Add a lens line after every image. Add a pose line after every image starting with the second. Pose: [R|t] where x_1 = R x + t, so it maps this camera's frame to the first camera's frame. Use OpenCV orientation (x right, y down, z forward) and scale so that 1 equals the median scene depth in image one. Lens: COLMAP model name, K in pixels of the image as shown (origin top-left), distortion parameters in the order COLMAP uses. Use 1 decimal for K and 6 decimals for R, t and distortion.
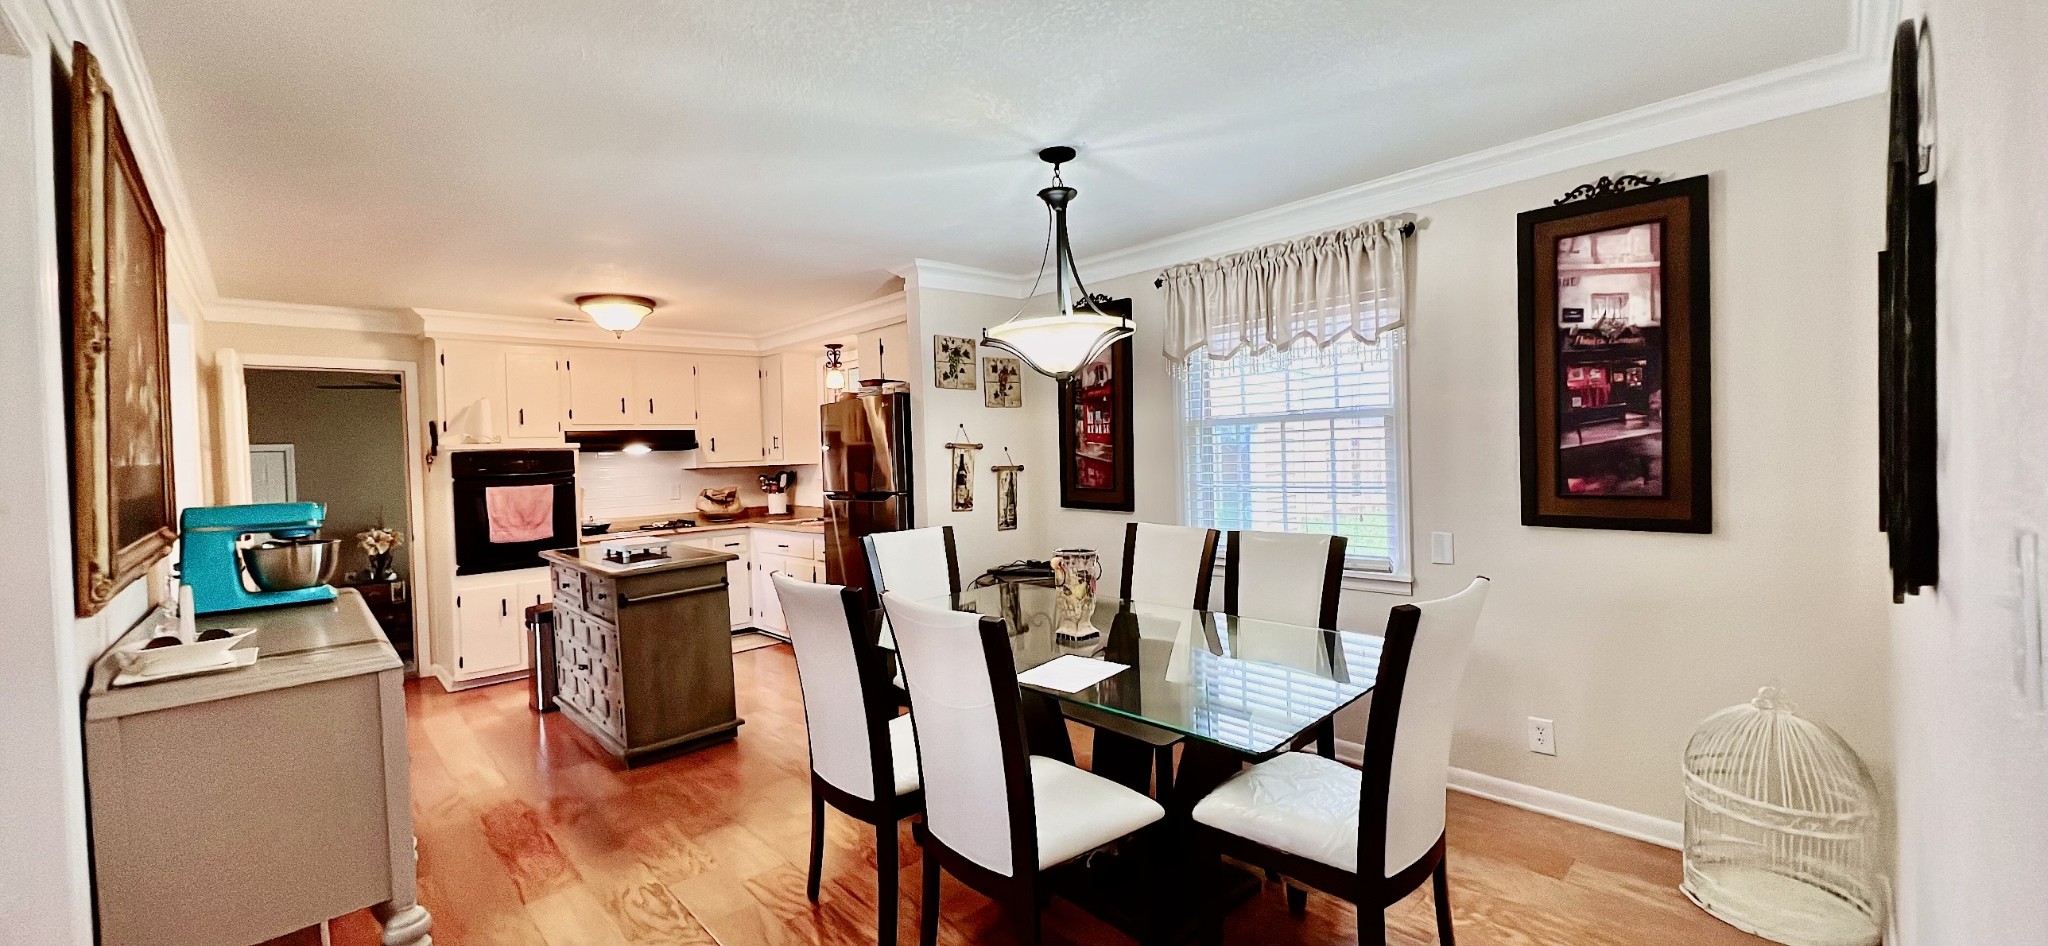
lens RADIAL K [[779.5, 0, 1024.6], [0, 779.5, 465.7], [0, 0, 1]] dist [0.000400, -0.000026]
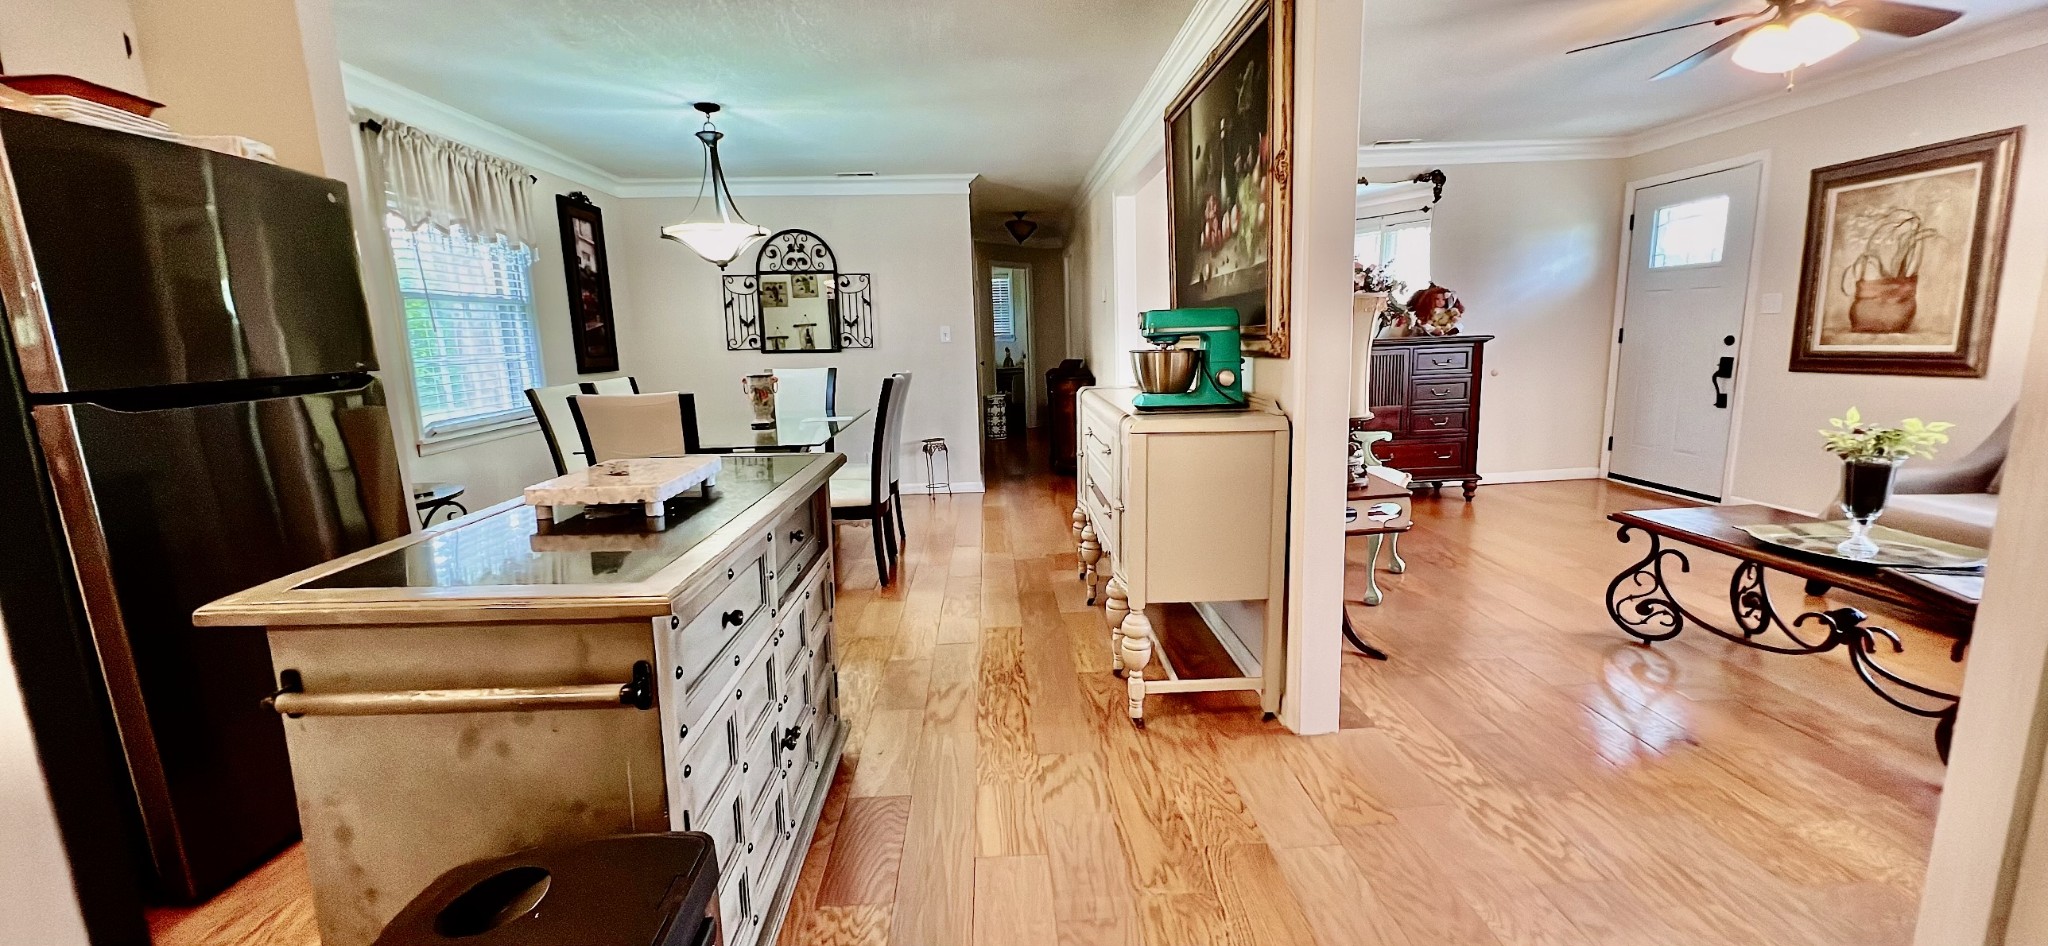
lens RADIAL K [[779.5, 0, 1018.6], [0, 779.5, 467.0], [0, 0, 1]] dist [0.000400, -0.000026]
pose [[-0.748276, -0.059931, 0.660675, -0.869088], [0.064014, 0.984740, 0.161829, 0.040975], [-0.660292, 0.163386, -0.733021, 1.113395]]
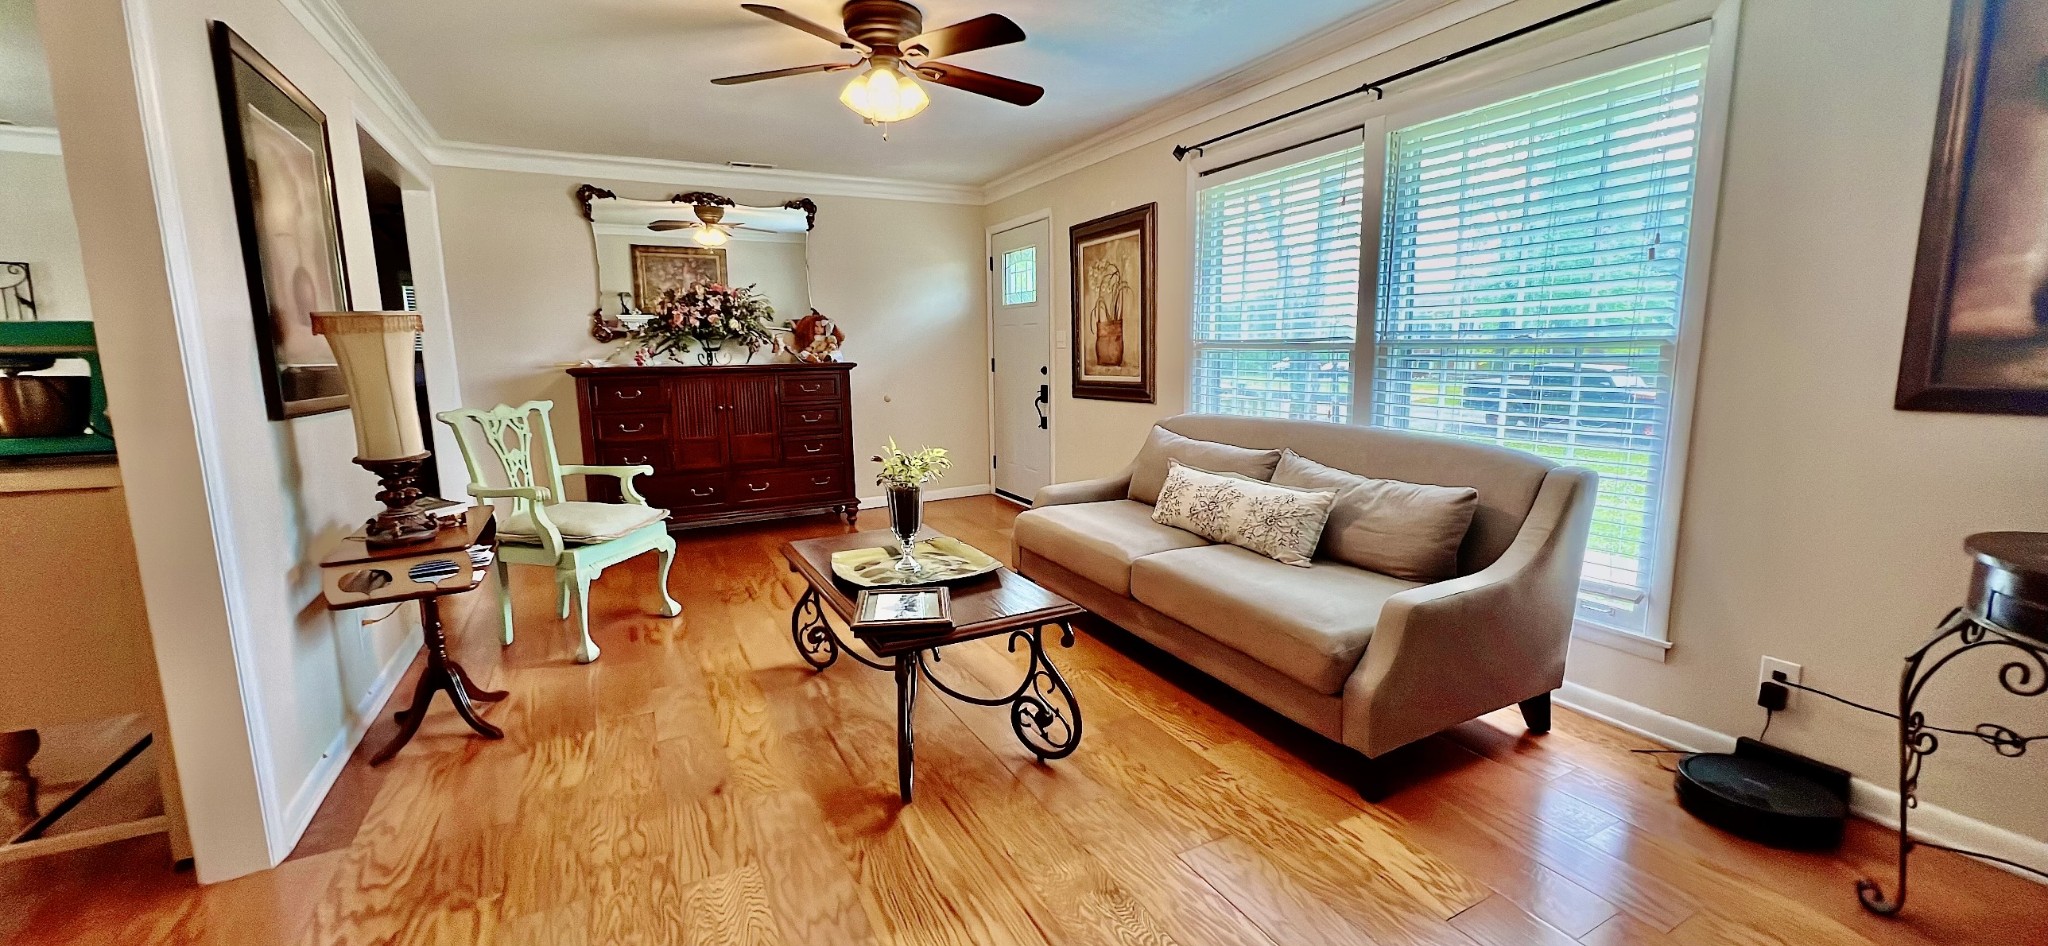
lens RADIAL K [[779.5, 0, 1022.7], [0, 779.5, 467.5], [0, 0, 1]] dist [0.000400, -0.000026]
pose [[-0.958953, -0.003984, 0.283537, -1.203059], [0.042598, 0.986531, 0.157933, 0.061346], [-0.280348, 0.163528, -0.945867, 0.844475]]
